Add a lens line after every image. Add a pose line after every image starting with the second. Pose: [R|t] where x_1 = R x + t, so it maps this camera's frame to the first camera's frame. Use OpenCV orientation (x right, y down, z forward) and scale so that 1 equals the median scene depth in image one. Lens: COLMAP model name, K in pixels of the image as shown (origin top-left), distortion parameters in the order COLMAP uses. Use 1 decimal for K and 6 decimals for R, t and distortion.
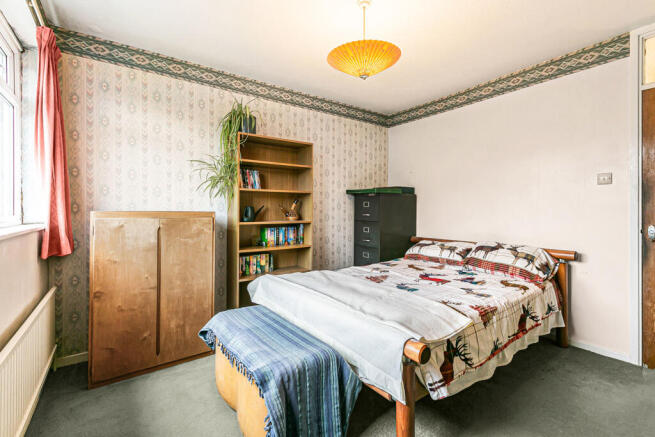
lens RADIAL K [[298.3, 0, 327.1], [0, 298.3, 216.0], [0, 0, 1]] dist [0.014706, -0.000518]
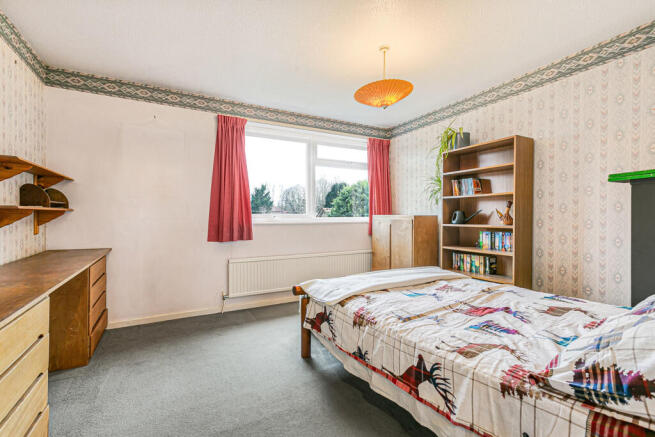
lens RADIAL K [[298.3, 0, 327.1], [0, 298.3, 216.0], [0, 0, 1]] dist [0.014706, -0.000518]
pose [[-0.134128, 0.008833, -0.990925, 1.055760], [-0.004731, 0.999943, 0.009554, -0.022591], [0.990953, 0.005970, -0.134079, 0.709338]]
